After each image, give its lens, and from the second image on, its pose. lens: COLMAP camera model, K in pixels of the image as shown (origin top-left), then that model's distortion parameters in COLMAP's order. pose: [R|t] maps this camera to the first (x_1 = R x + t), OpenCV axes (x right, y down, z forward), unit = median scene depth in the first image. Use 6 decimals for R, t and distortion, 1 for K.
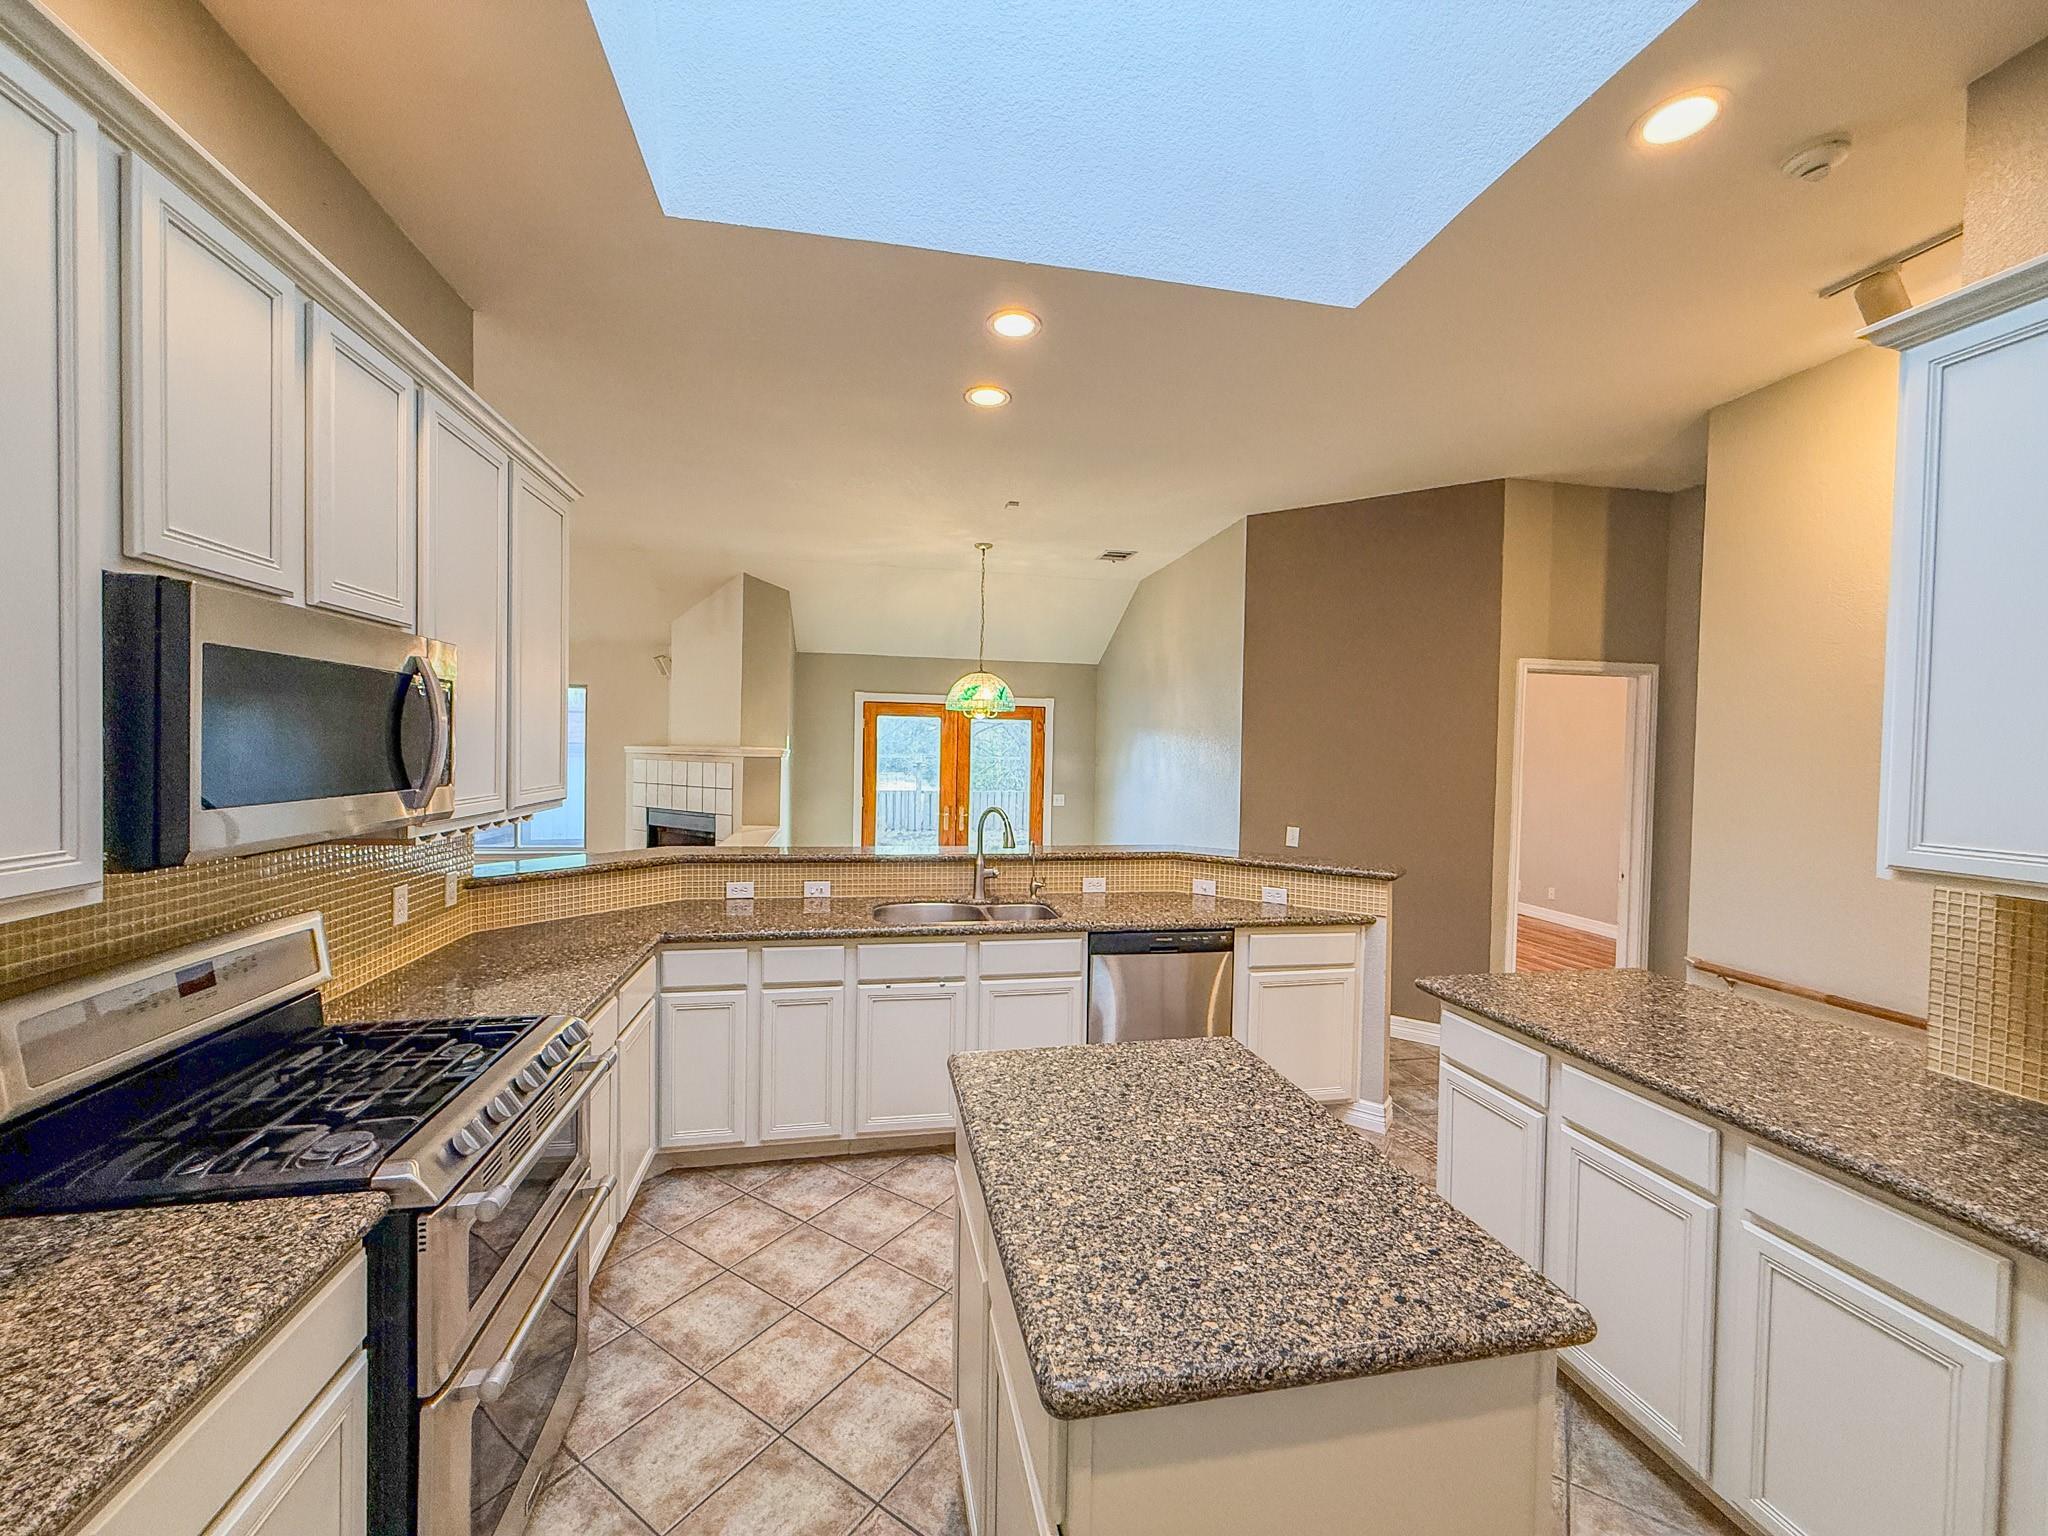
lens RADIAL K [[816.2, 0, 1018.4], [0, 816.2, 766.8], [0, 0, 1]] dist [-0.000815, 0.000364]
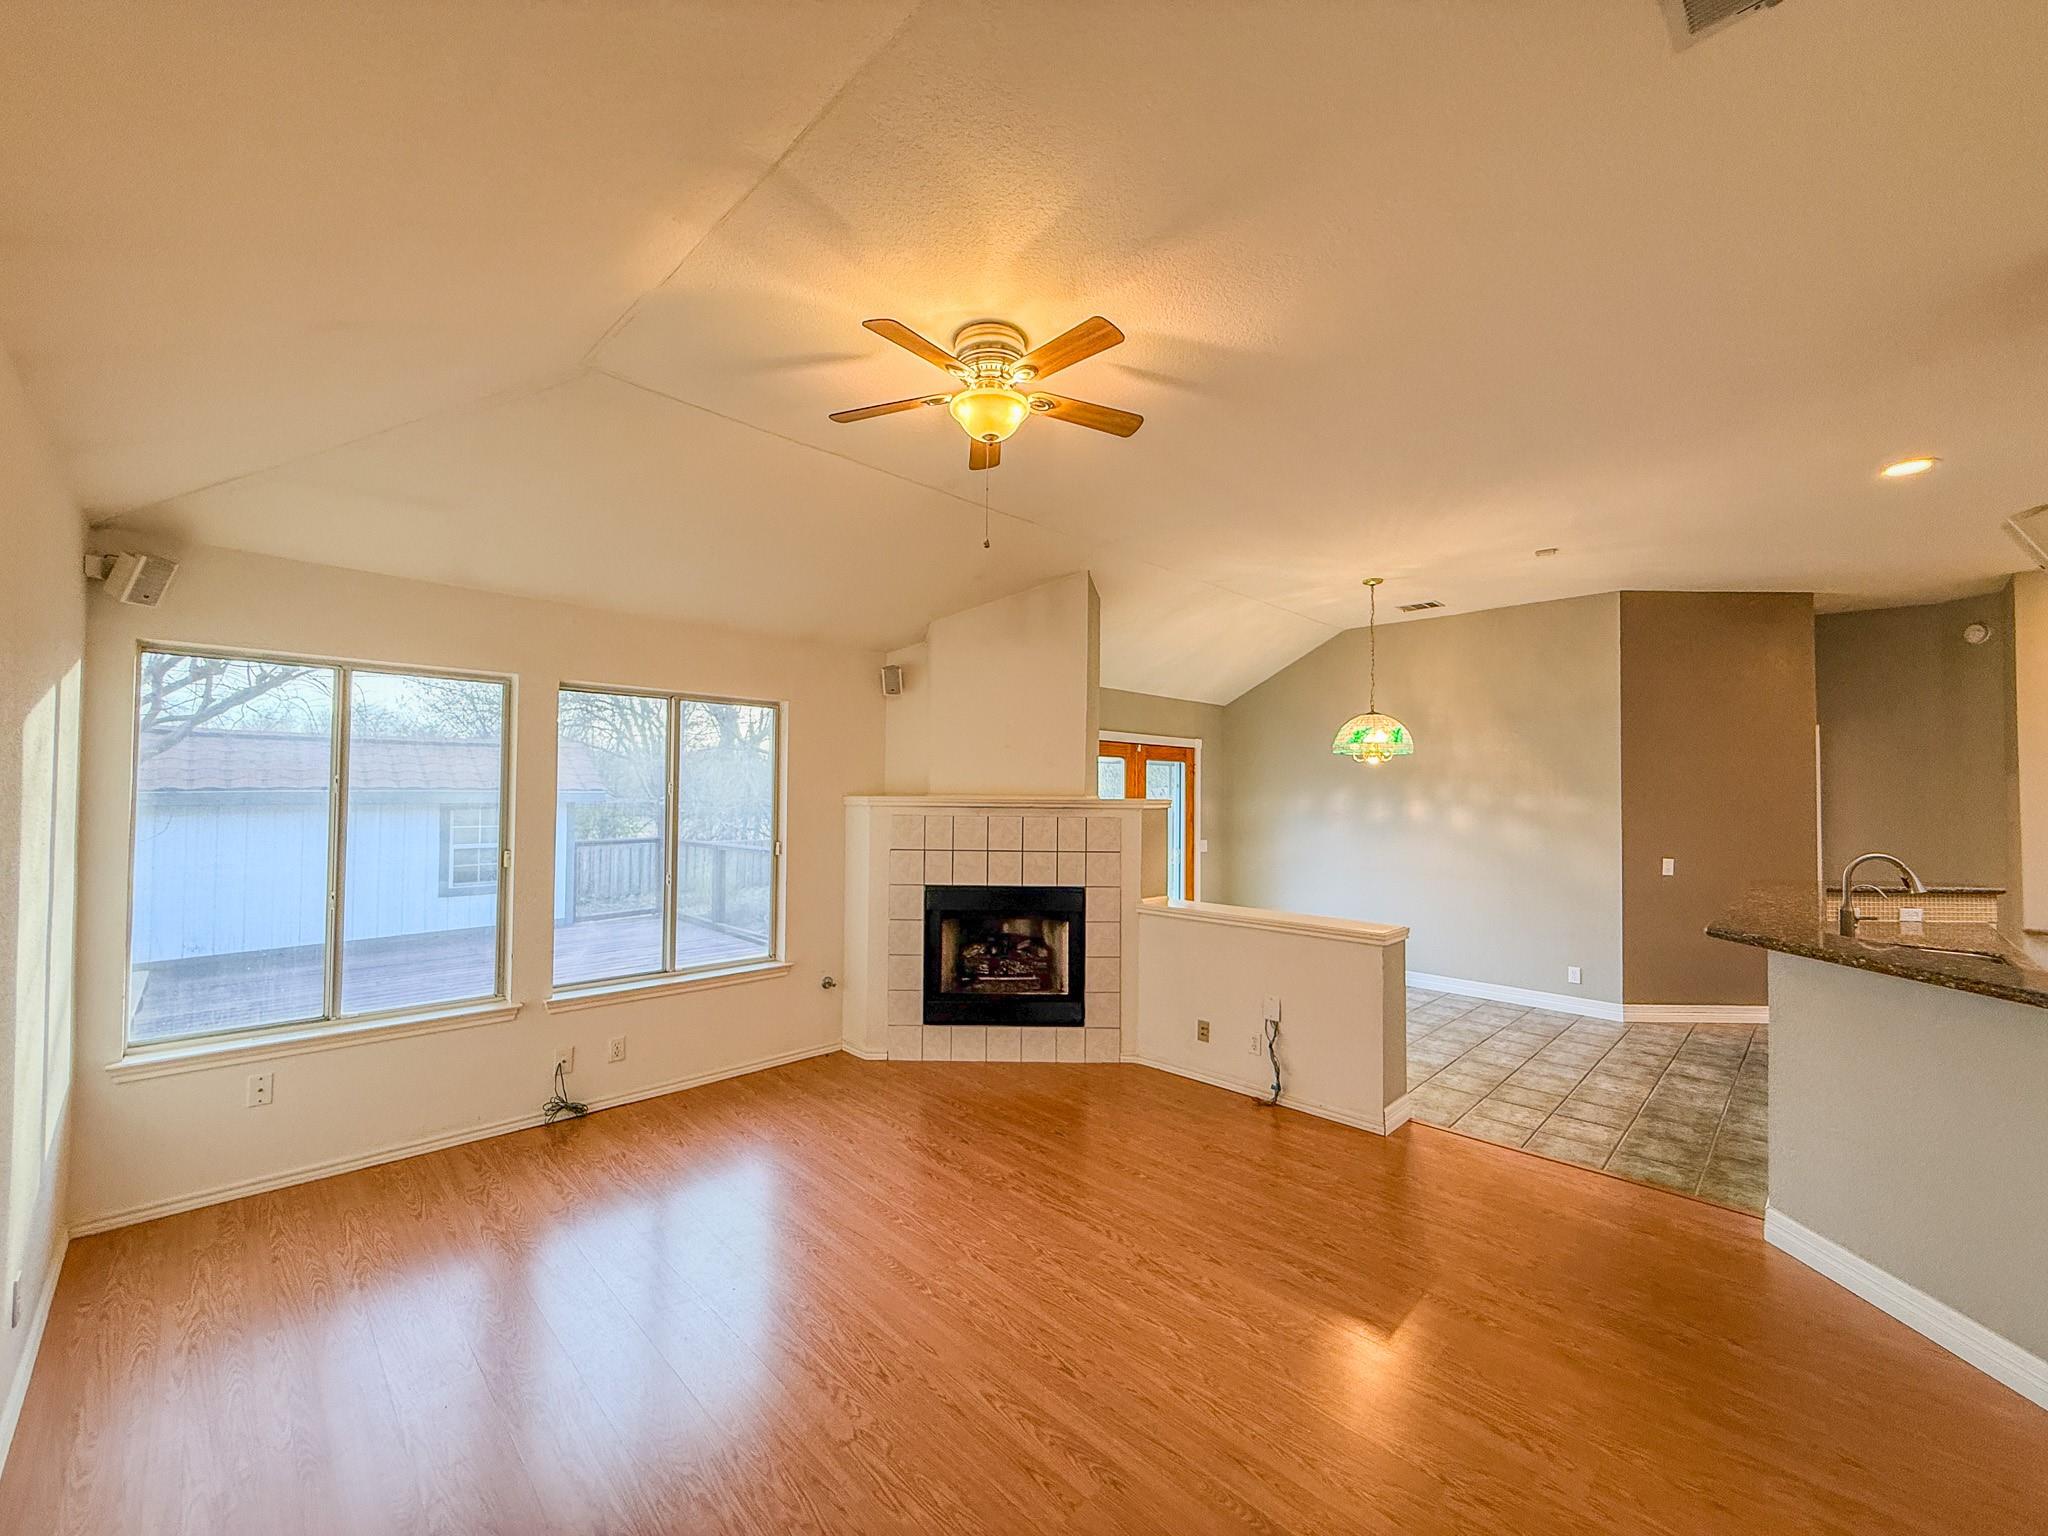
lens RADIAL K [[816.2, 0, 1020.8], [0, 816.2, 765.9], [0, 0, 1]] dist [-0.000815, 0.000364]
pose [[0.828813, 0.006803, 0.559484, -2.145539], [0.018583, 0.999040, -0.039677, -0.061100], [-0.559217, 0.043282, 0.827891, 1.057691]]
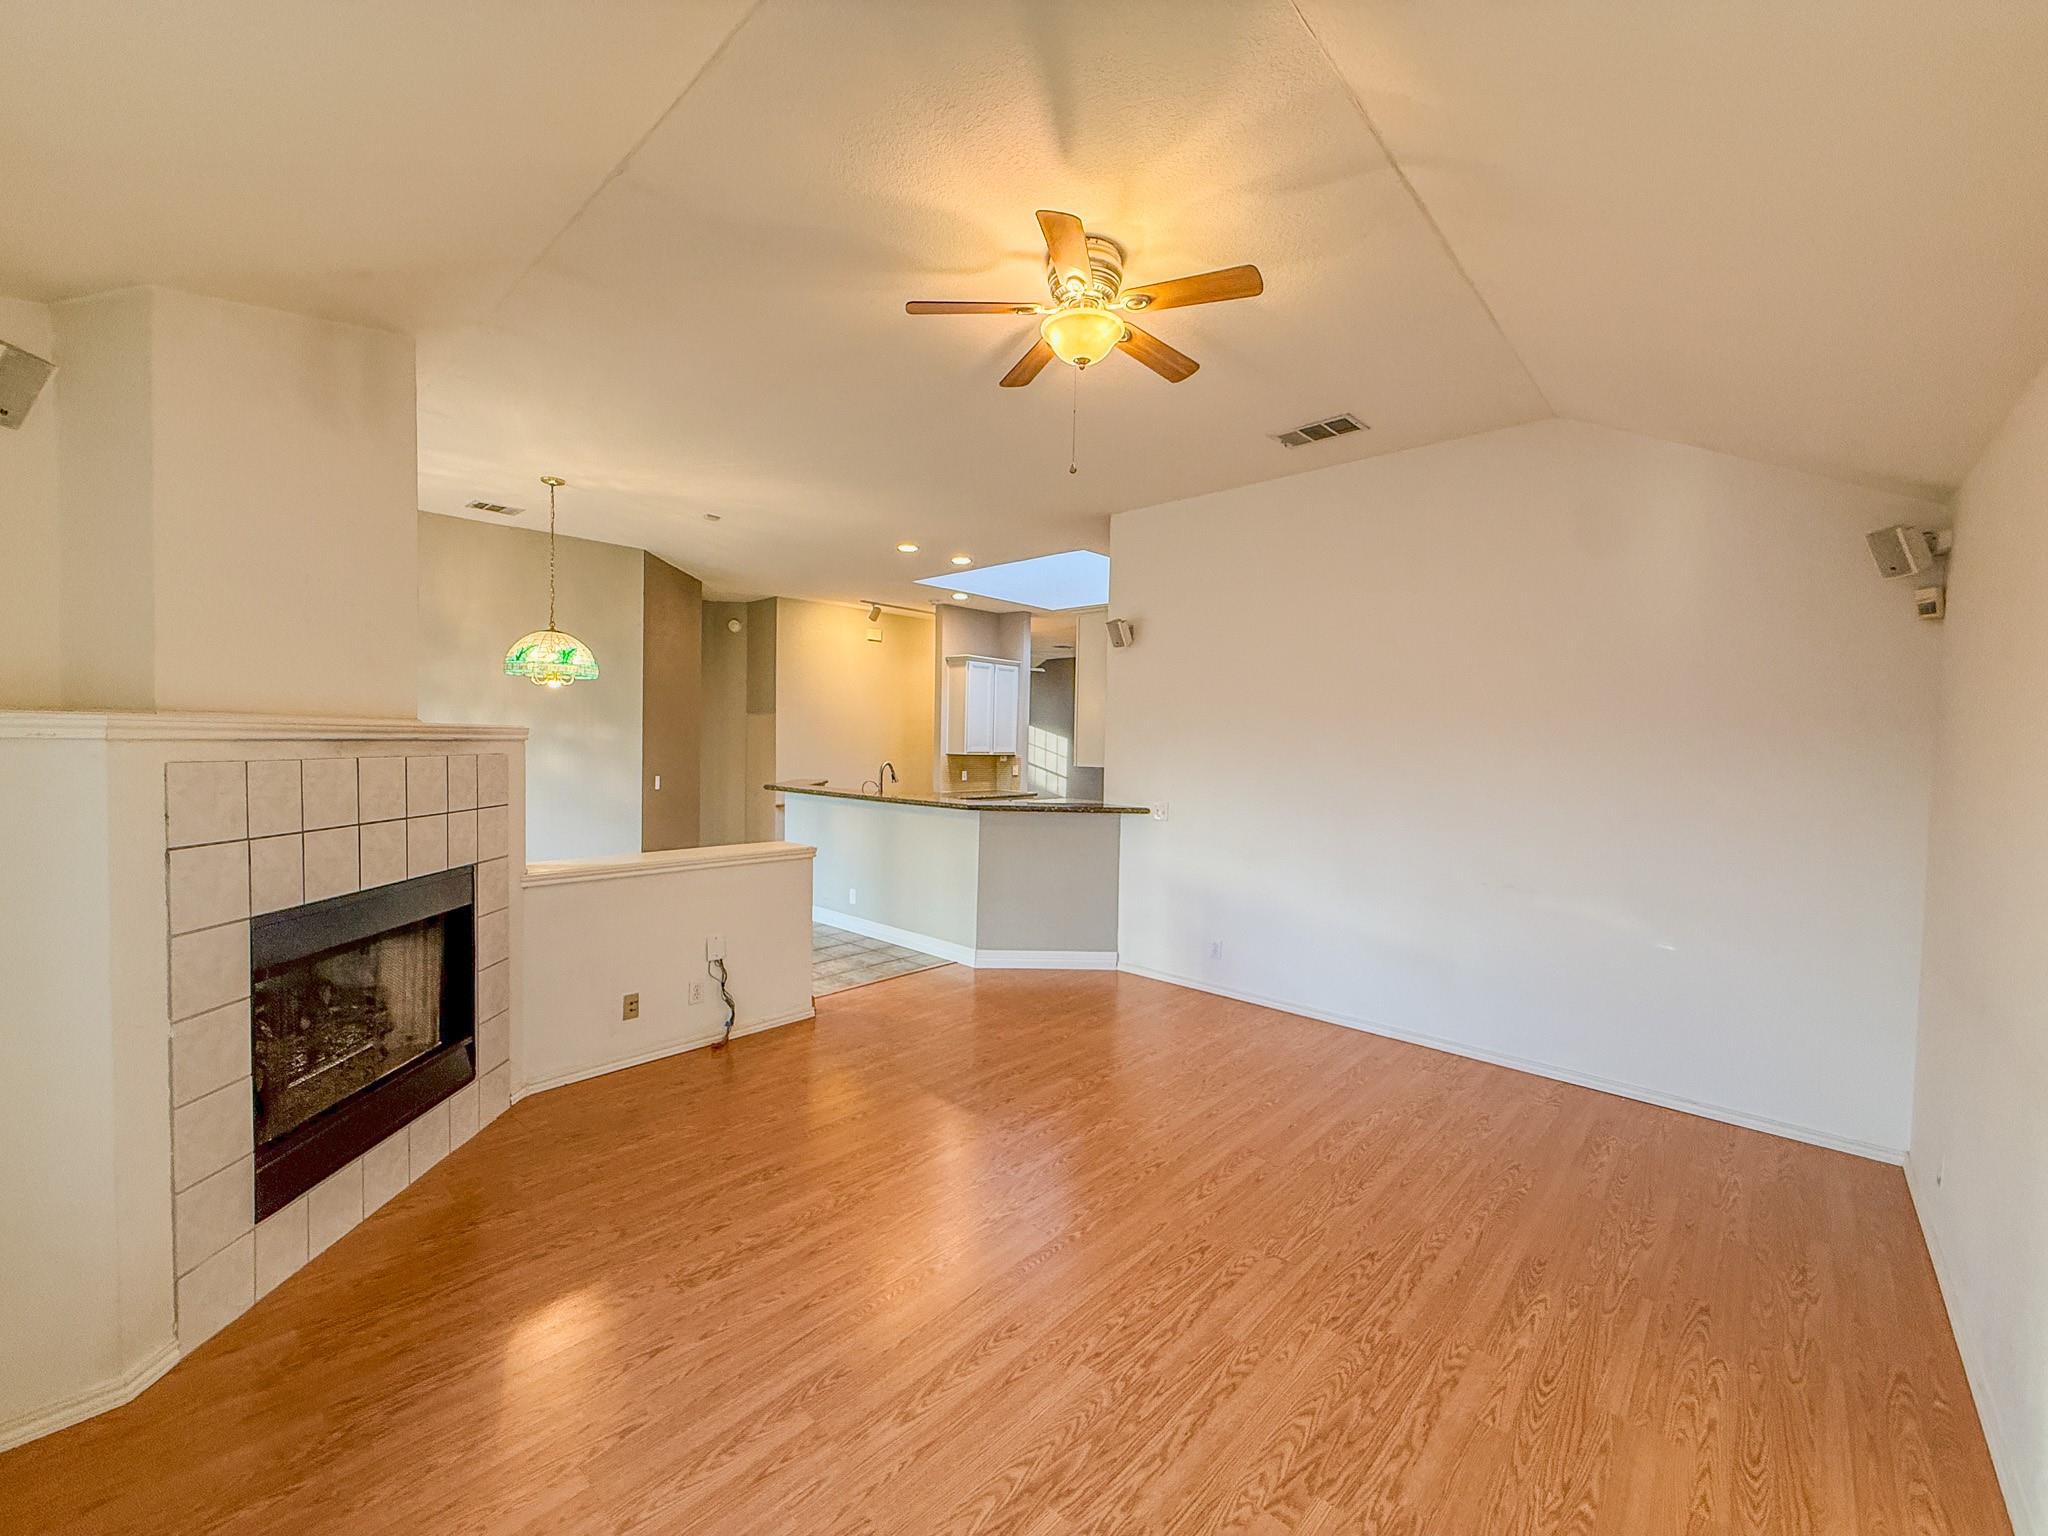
lens RADIAL K [[816.2, 0, 1019.7], [0, 816.2, 767.2], [0, 0, 1]] dist [-0.000815, 0.000364]
pose [[-0.590976, -0.057244, 0.804655, -2.396604], [-0.013628, 0.998045, 0.060993, -0.079169], [-0.806574, 0.025079, -0.590601, 2.619694]]
